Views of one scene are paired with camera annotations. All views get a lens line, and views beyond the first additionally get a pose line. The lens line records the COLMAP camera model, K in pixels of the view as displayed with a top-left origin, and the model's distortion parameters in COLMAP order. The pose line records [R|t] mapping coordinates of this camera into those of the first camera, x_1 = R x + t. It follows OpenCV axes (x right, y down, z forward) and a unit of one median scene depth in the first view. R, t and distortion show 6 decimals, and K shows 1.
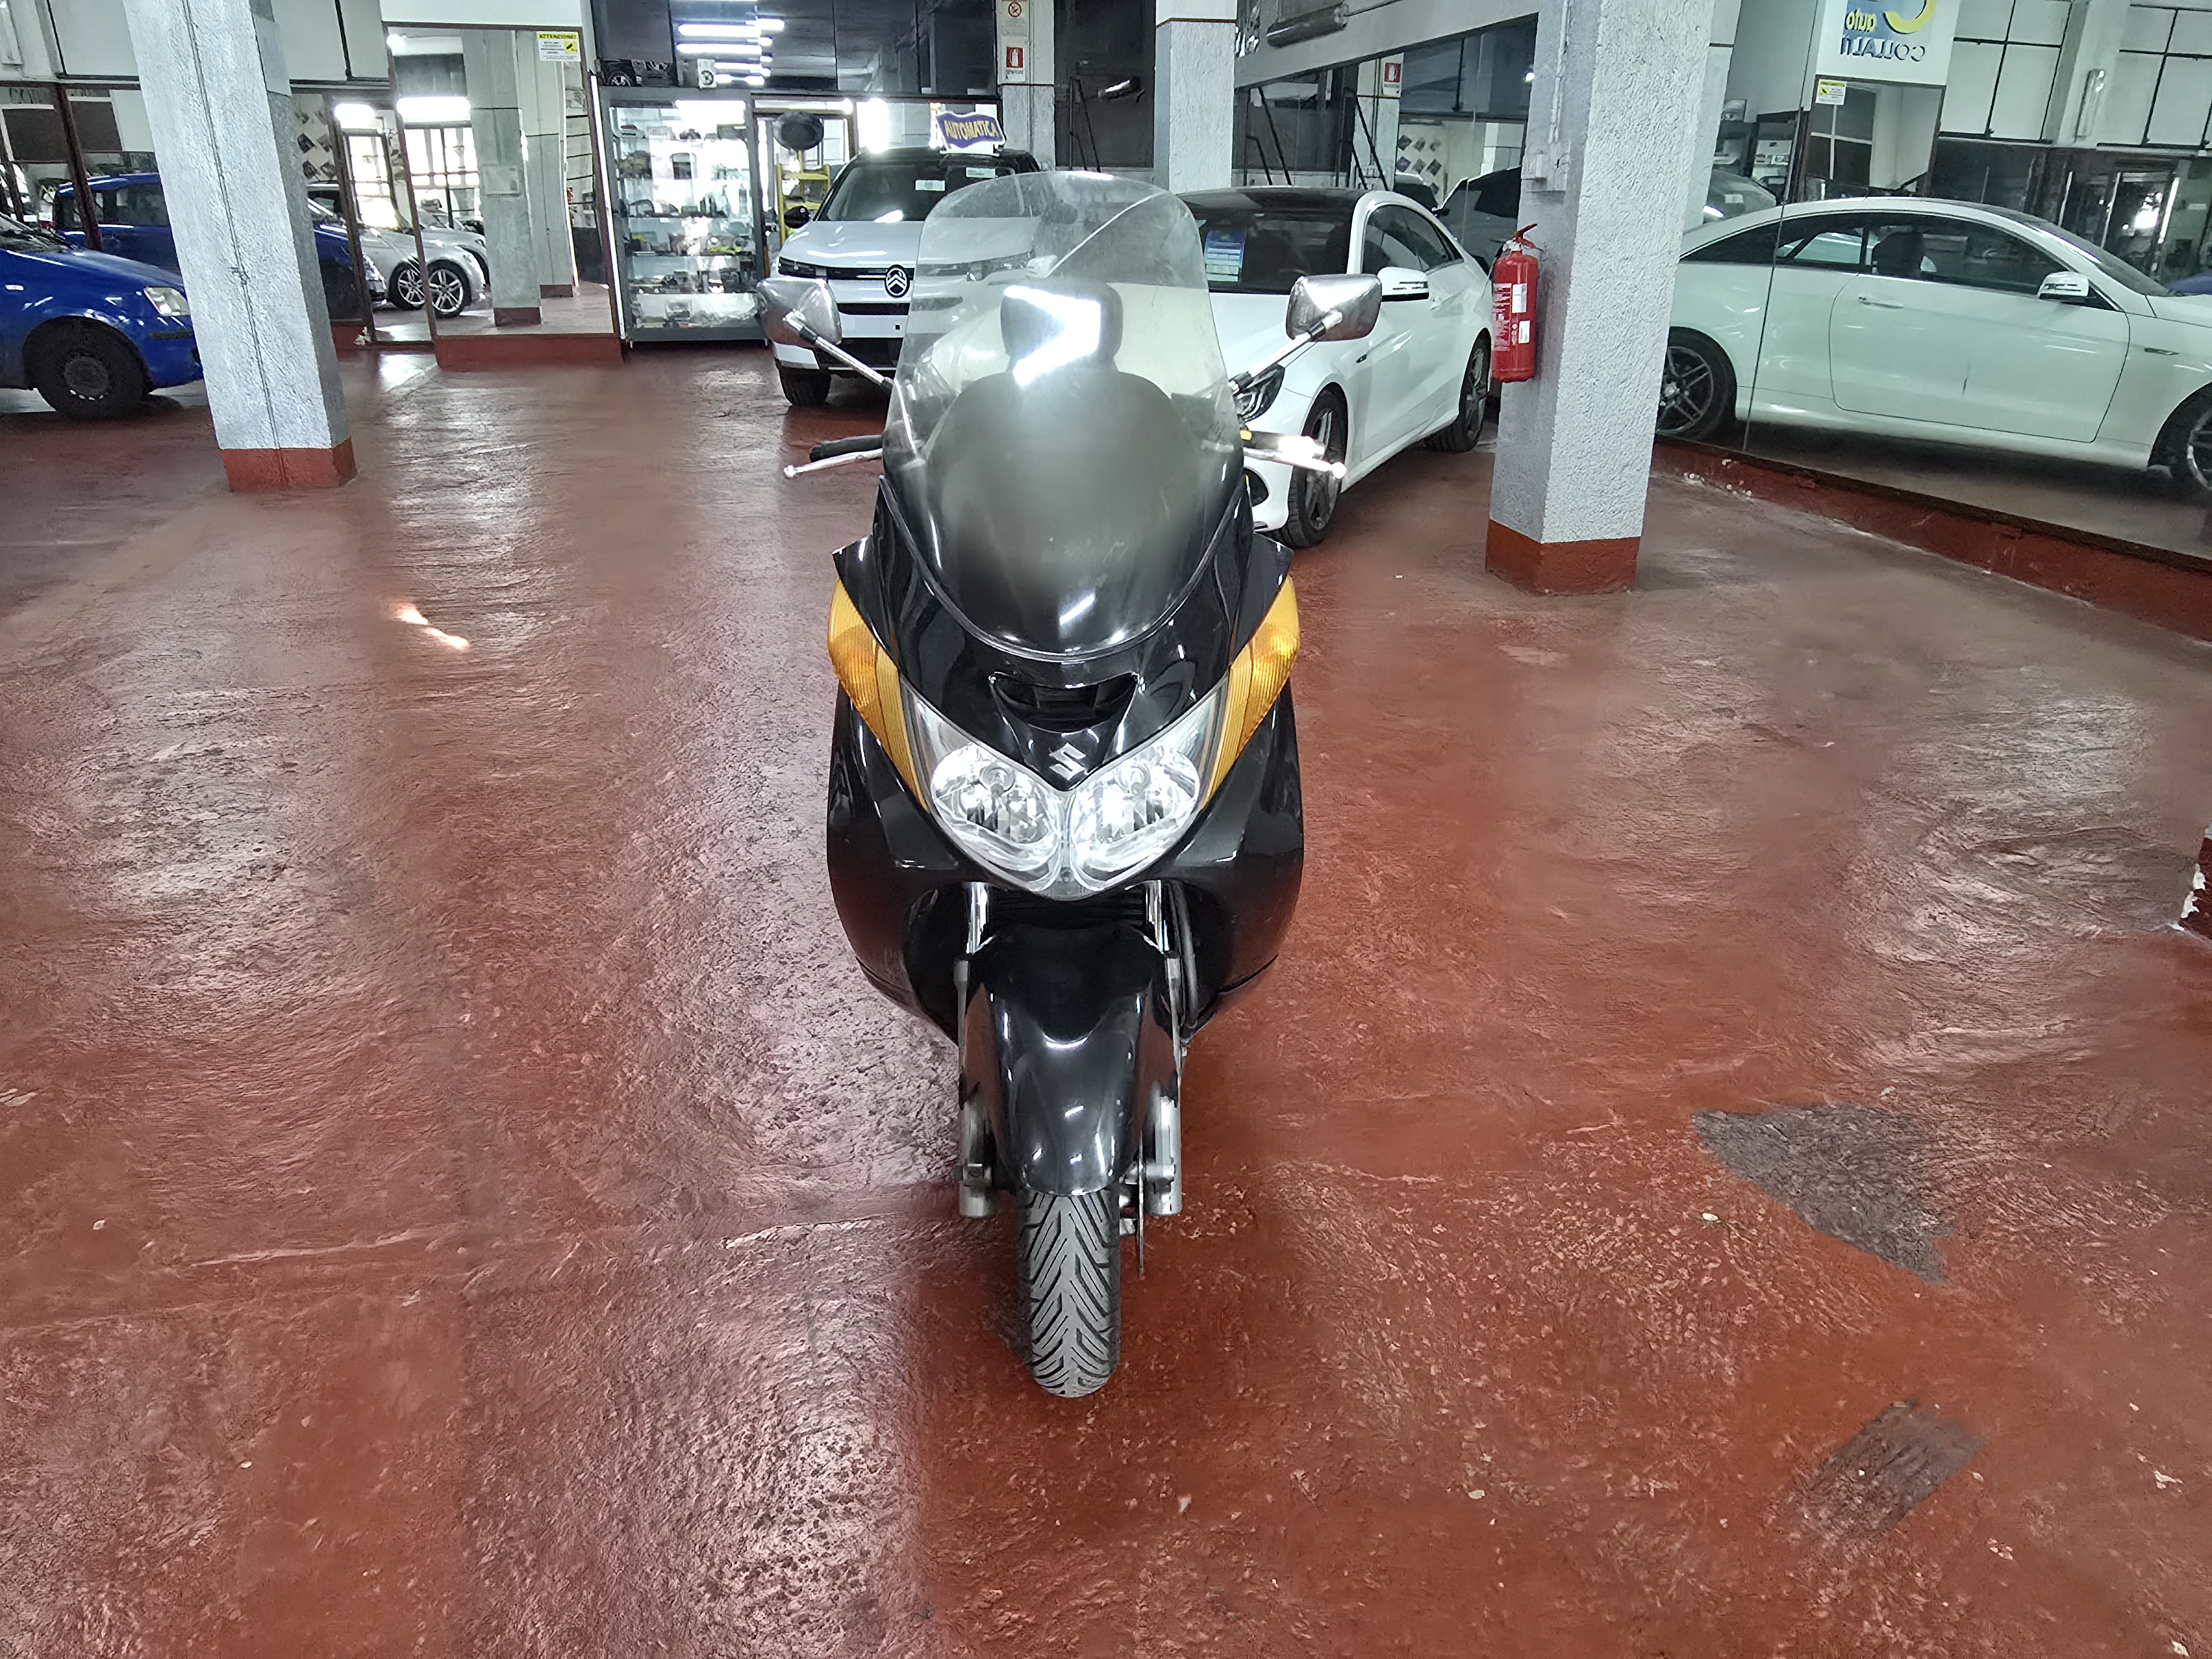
lens RADIAL K [[1488.4, 0, 1106.0], [0, 1488.4, 829.5], [0, 0, 1]] dist [0.007350, -0.005343]
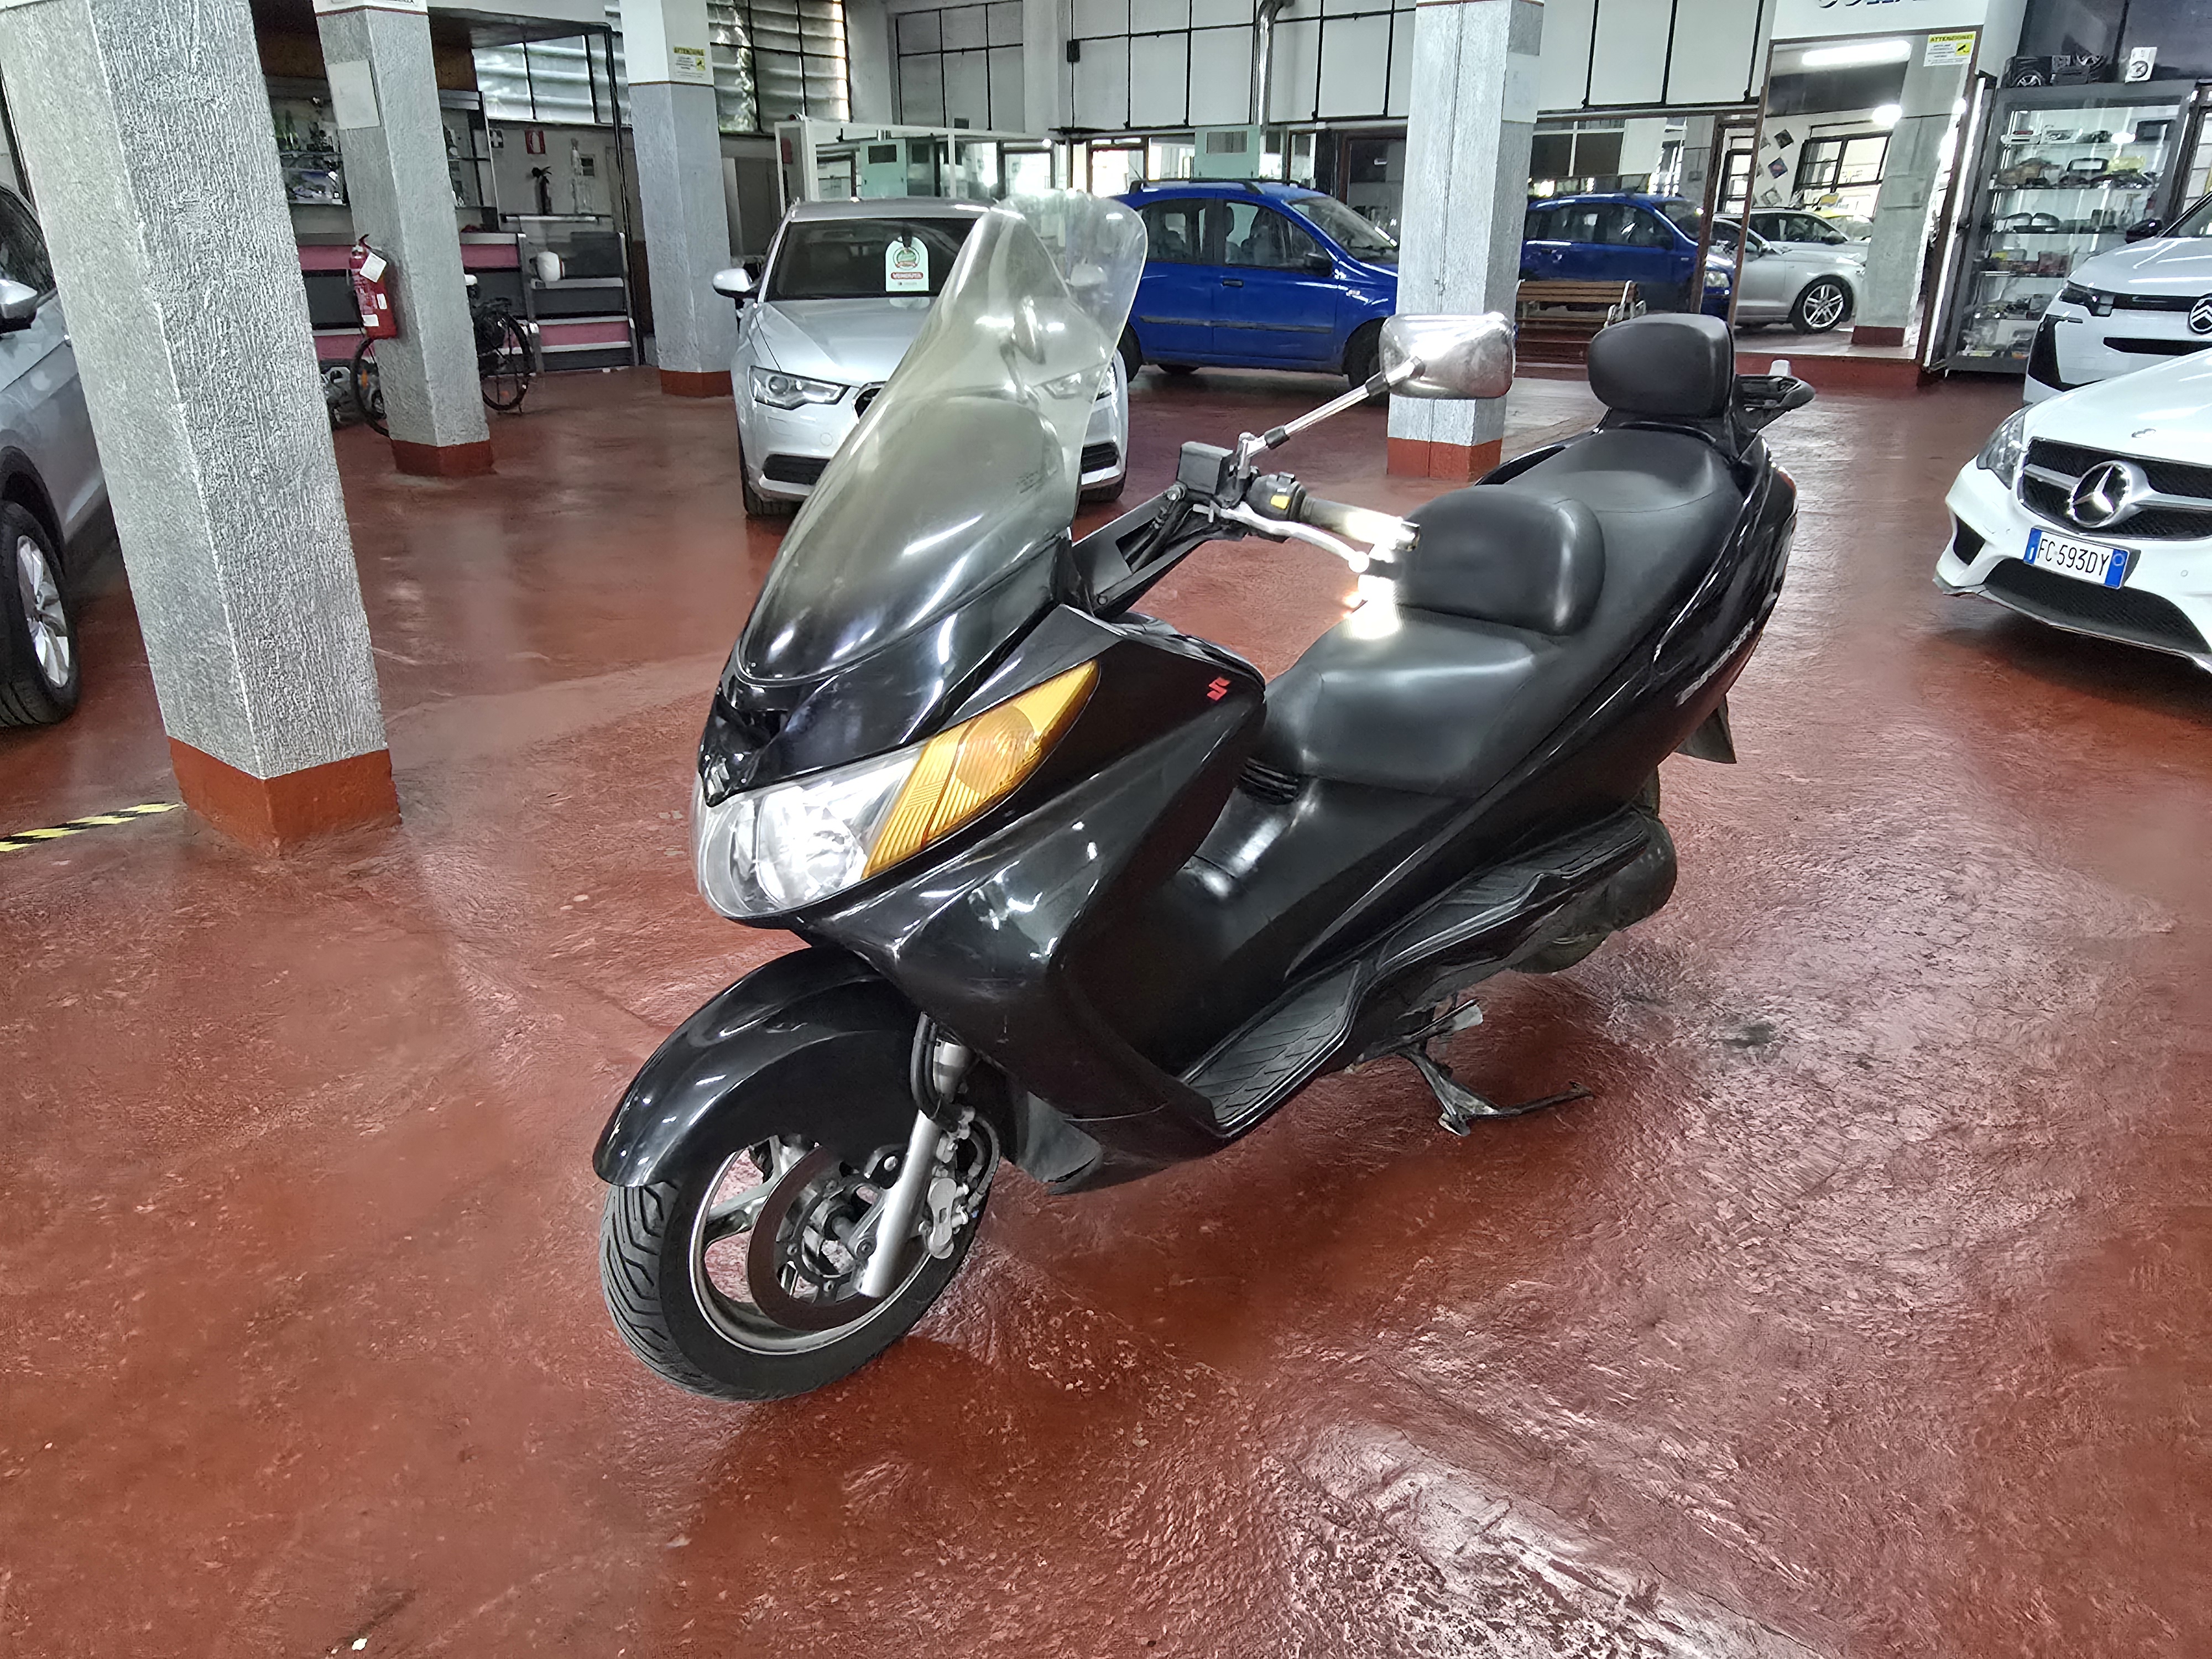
lens RADIAL K [[1488.4, 0, 1106.0], [0, 1488.4, 829.5], [0, 0, 1]] dist [0.007350, -0.005343]
pose [[0.621125, 0.290724, -0.727794, 0.114872], [-0.295830, 0.946923, 0.125785, -0.026542], [0.725733, 0.137175, 0.674162, 0.058962]]
